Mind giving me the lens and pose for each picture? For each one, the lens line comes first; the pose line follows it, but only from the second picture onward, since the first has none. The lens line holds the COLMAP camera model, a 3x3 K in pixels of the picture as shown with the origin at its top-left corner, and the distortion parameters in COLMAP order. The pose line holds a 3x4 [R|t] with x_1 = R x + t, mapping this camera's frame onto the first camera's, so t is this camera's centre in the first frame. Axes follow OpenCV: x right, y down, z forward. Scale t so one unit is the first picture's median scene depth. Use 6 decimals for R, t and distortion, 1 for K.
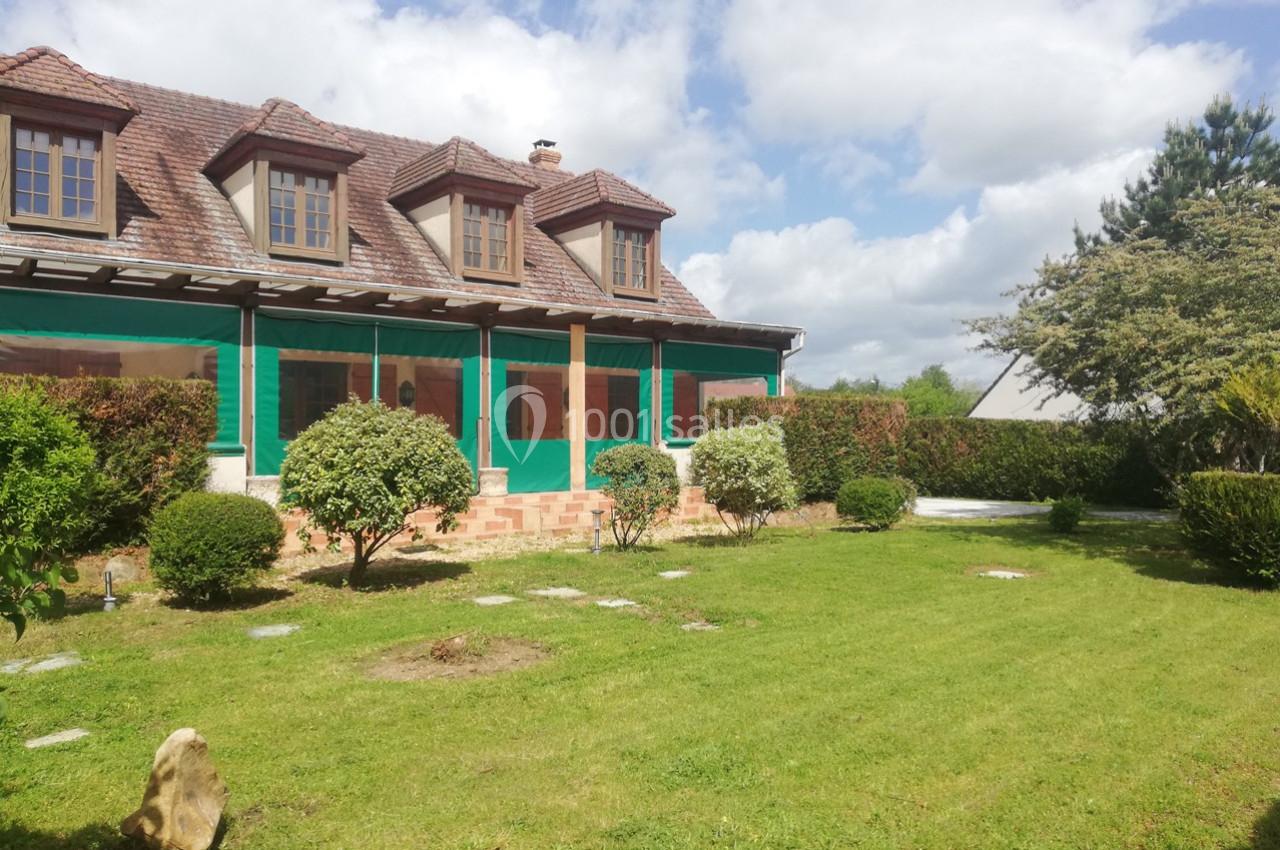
lens RADIAL K [[936.6, 0, 640.4], [0, 936.6, 440.2], [0, 0, 1]] dist [0.000471, -0.002068]
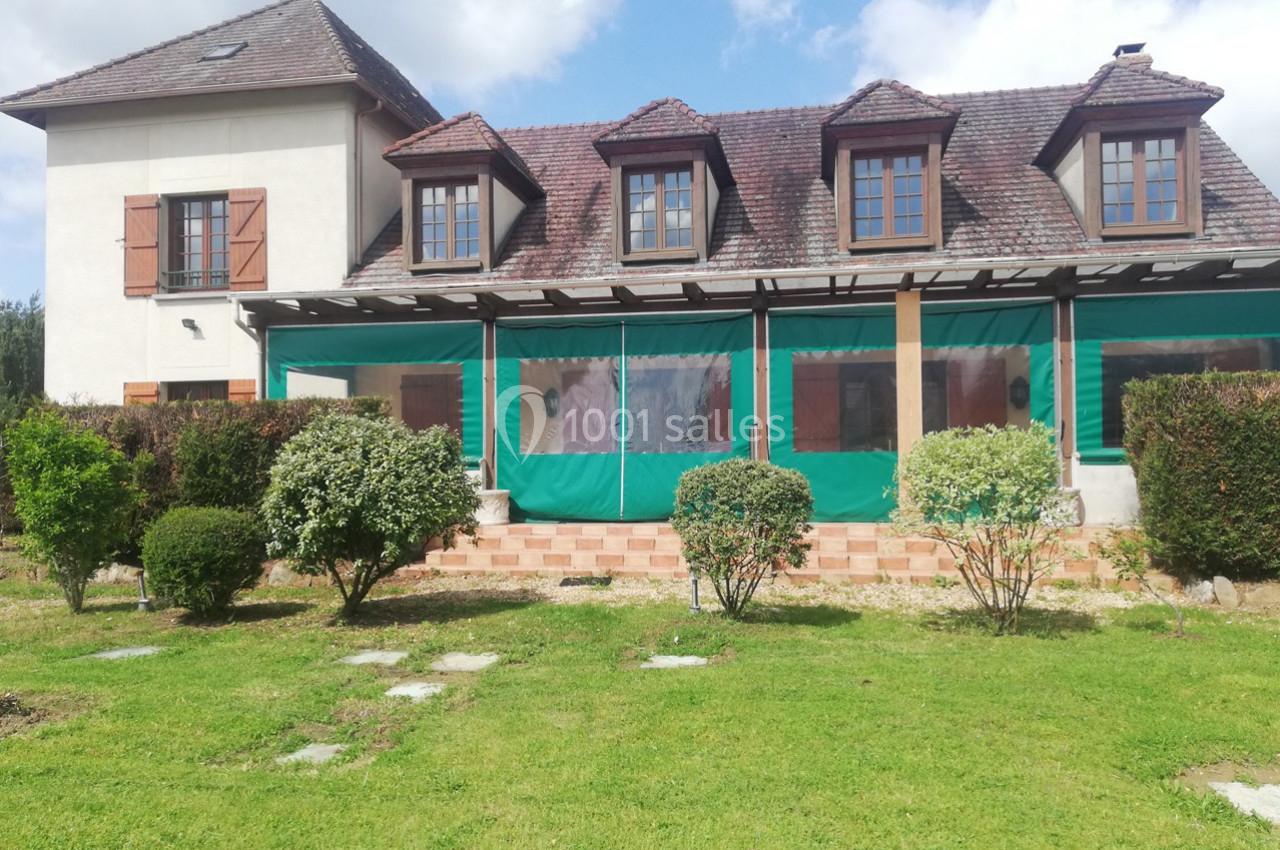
lens RADIAL K [[994.2, 0, 633.2], [0, 994.2, 432.1], [0, 0, 1]] dist [0.002111, -0.004931]
pose [[0.632059, -0.017417, -0.774725, 0.219736], [0.009553, 0.999847, -0.014684, -0.001053], [0.774862, 0.001880, 0.632128, 0.178986]]
